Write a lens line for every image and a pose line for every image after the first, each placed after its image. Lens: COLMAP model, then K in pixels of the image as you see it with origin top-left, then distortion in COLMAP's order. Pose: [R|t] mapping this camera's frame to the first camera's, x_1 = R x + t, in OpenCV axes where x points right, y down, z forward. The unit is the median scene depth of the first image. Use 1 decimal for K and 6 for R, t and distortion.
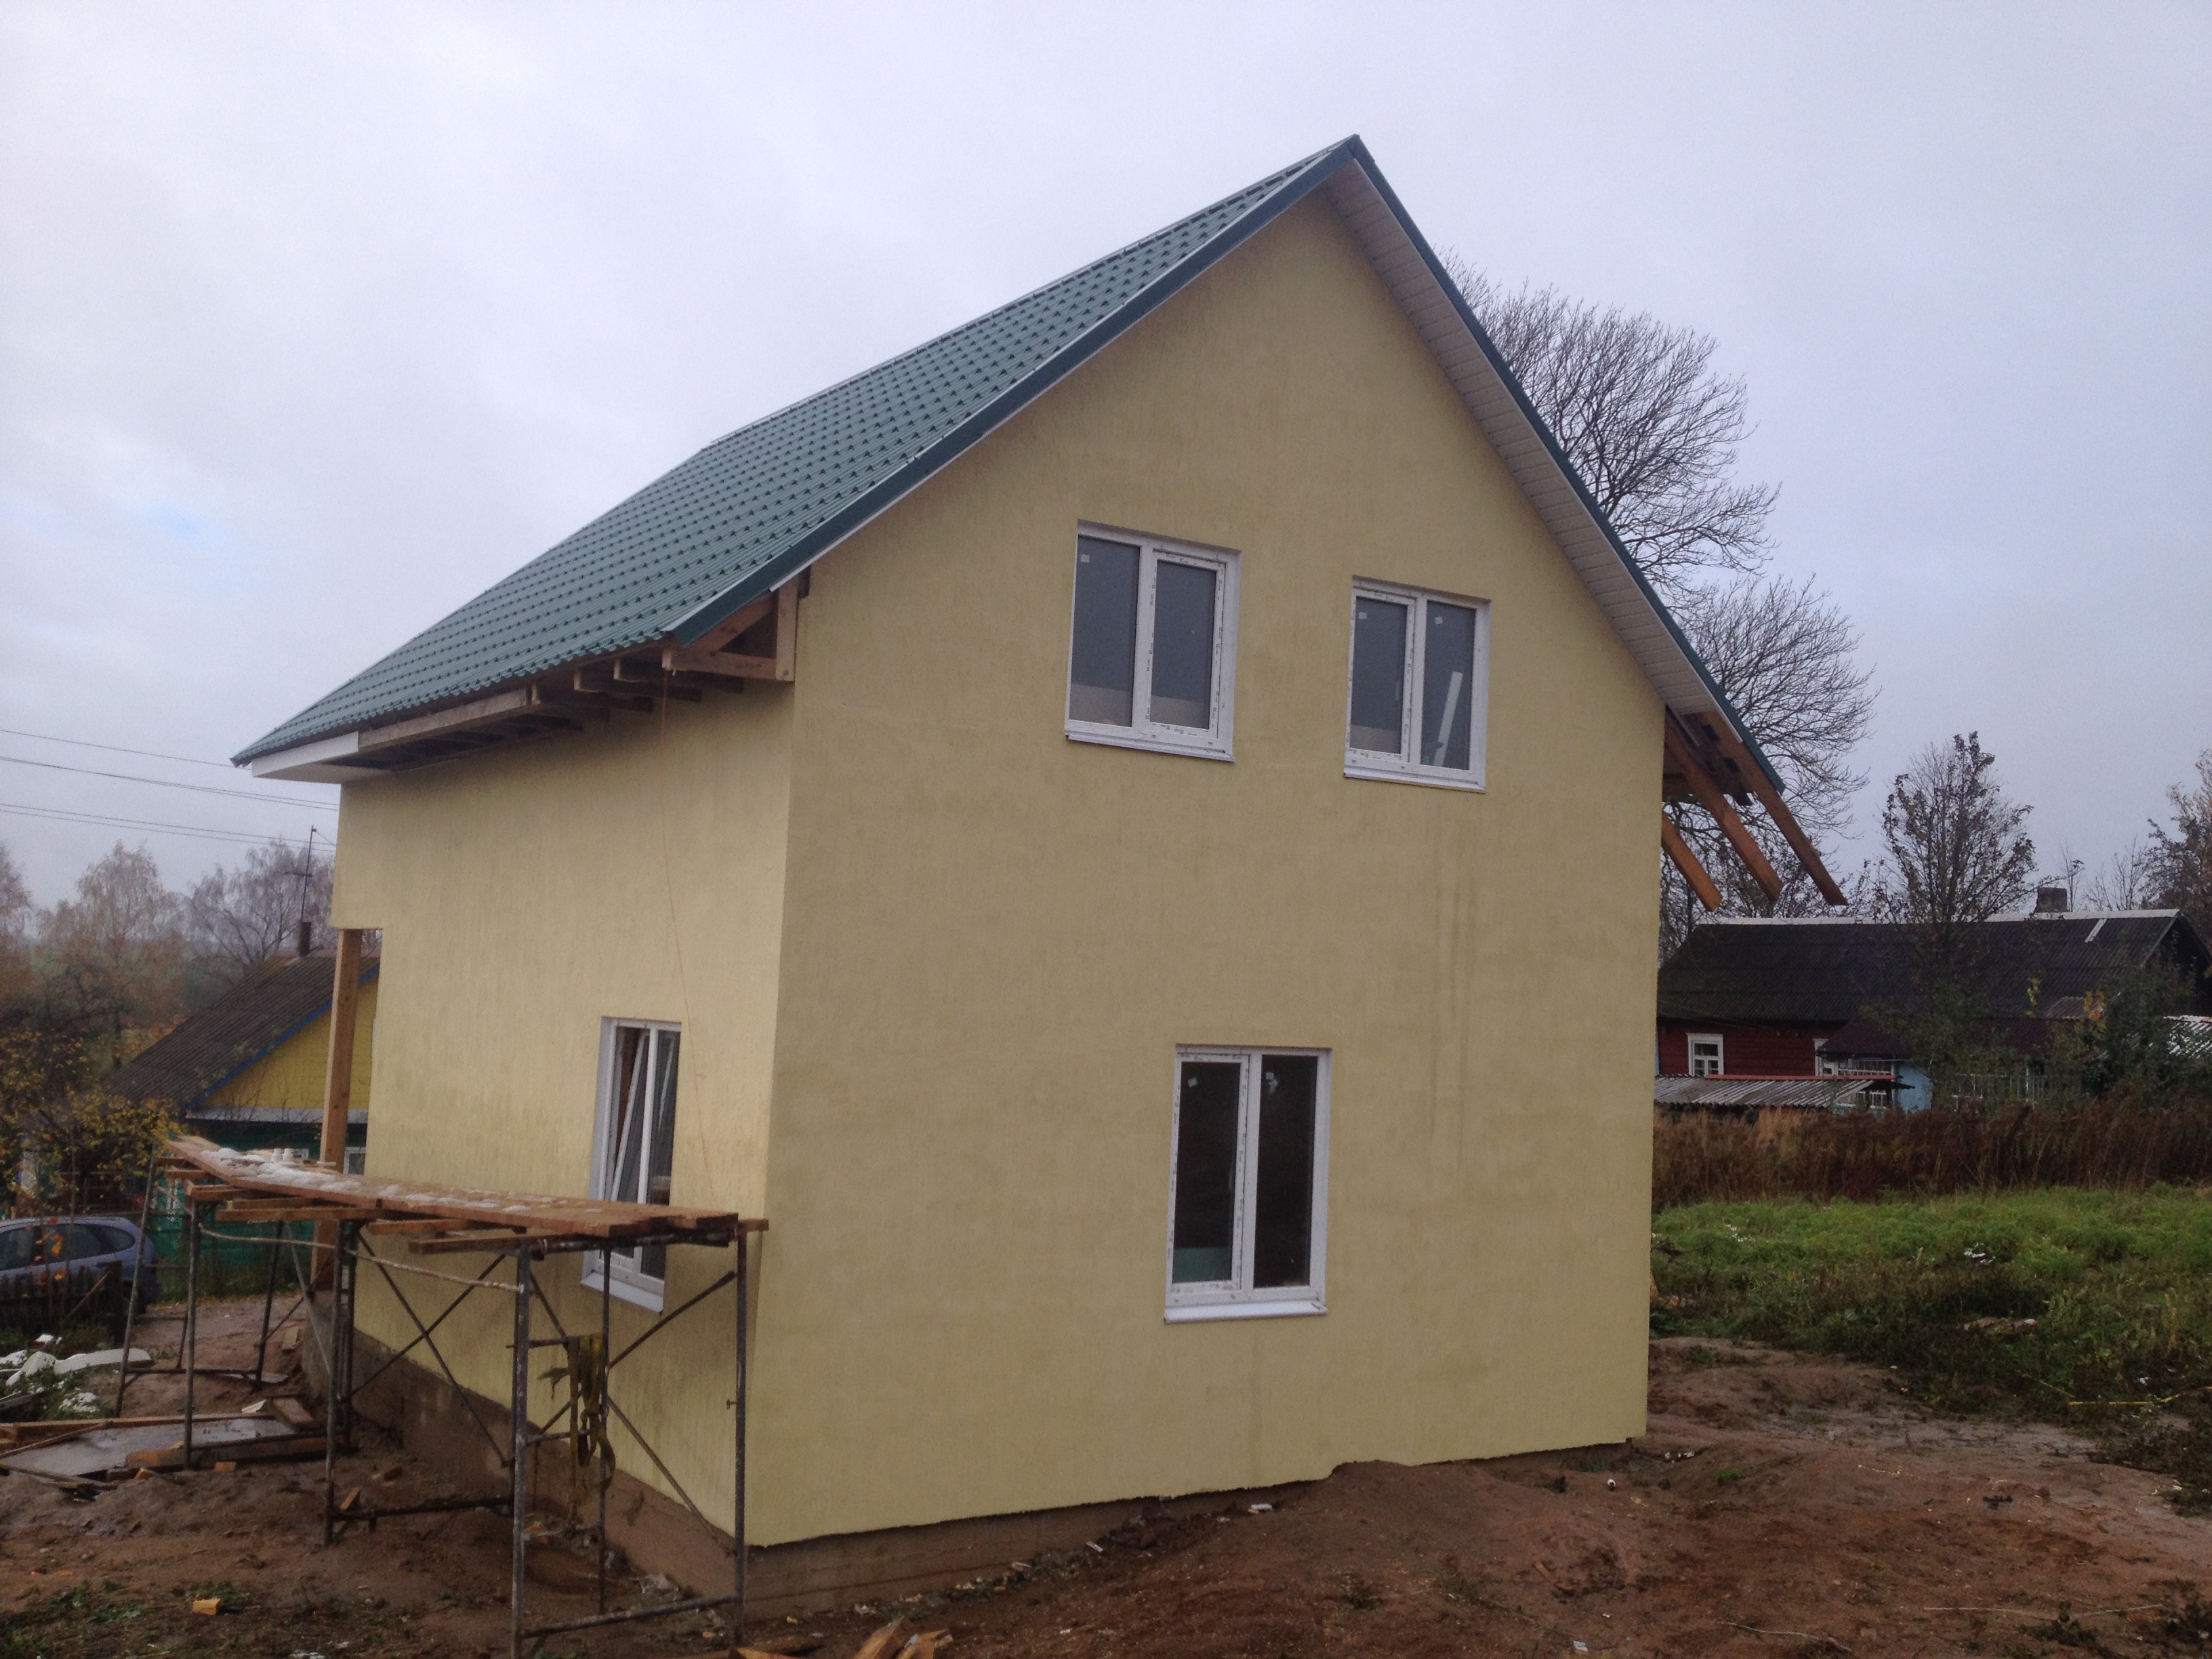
lens RADIAL K [[2120.8, 0, 1106.0], [0, 2120.8, 829.5], [0, 0, 1]] dist [0.107485, 0.001043]
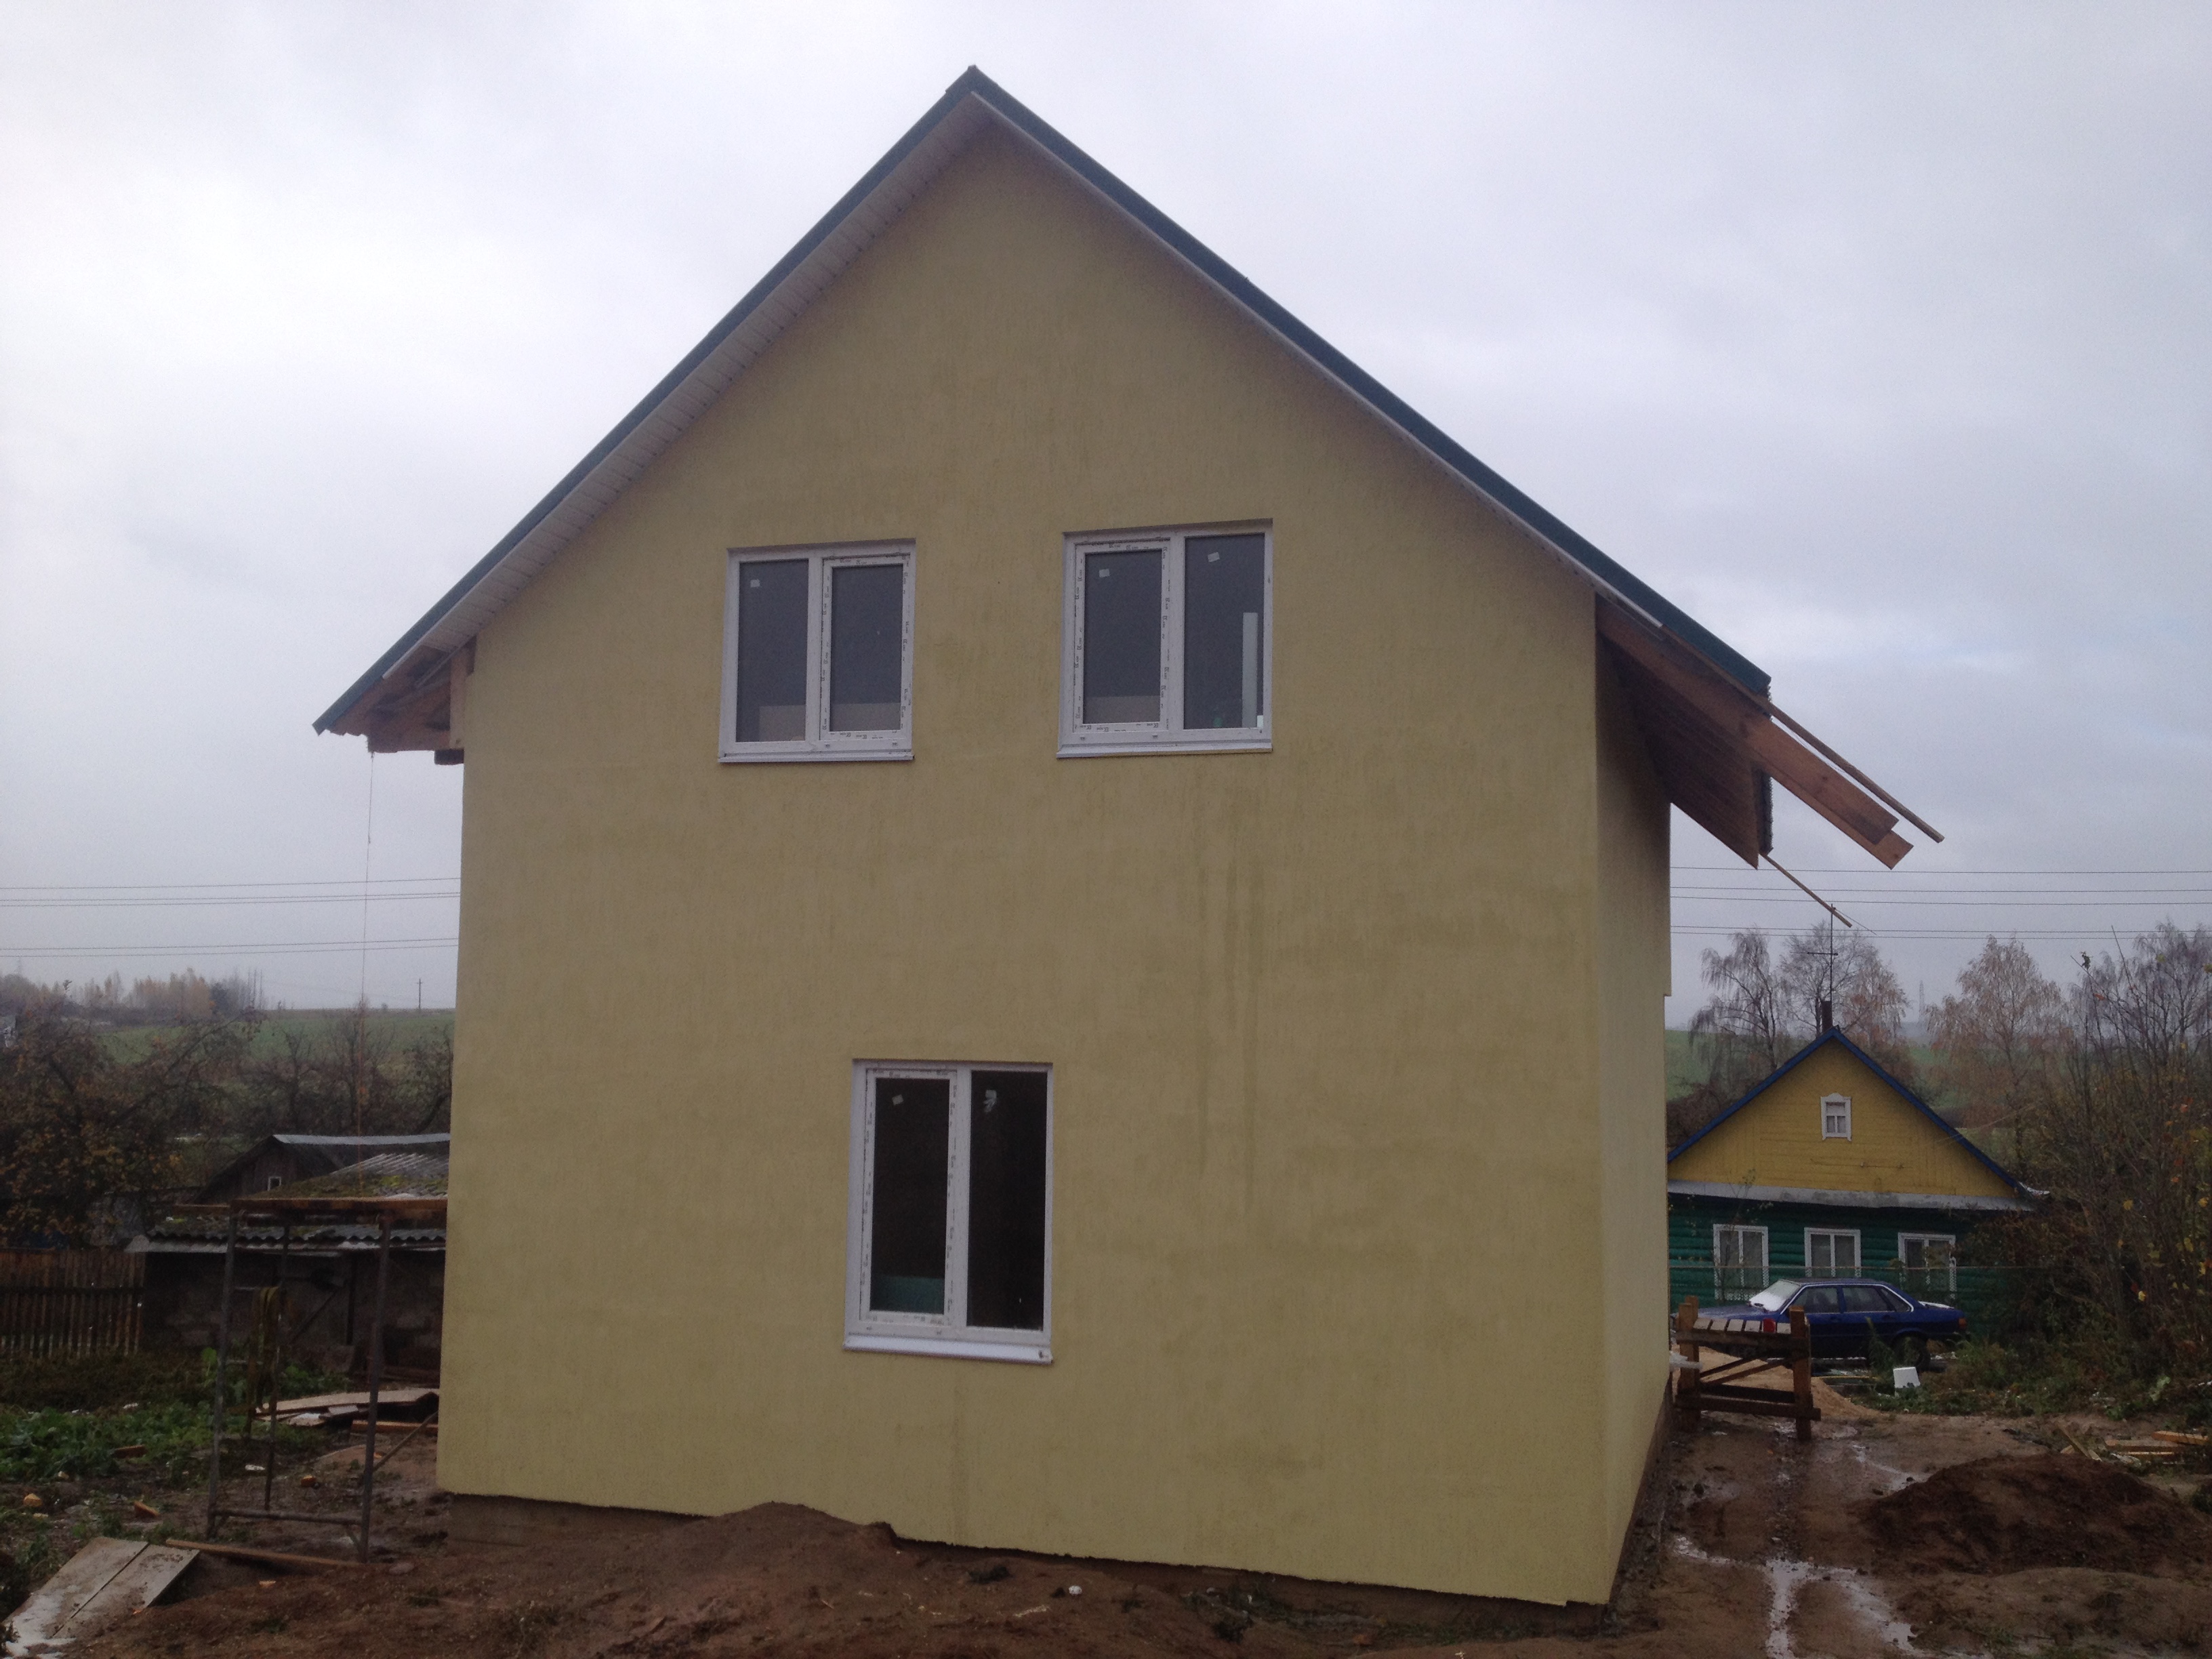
lens RADIAL K [[2134.4, 0, 1106.0], [0, 2134.4, 829.5], [0, 0, 1]] dist [0.181494, -0.479697]
pose [[0.597718, -0.106135, -0.794650, 0.858254], [0.068534, 0.994334, -0.081255, 0.081668], [0.798772, -0.005893, 0.601605, 0.488655]]
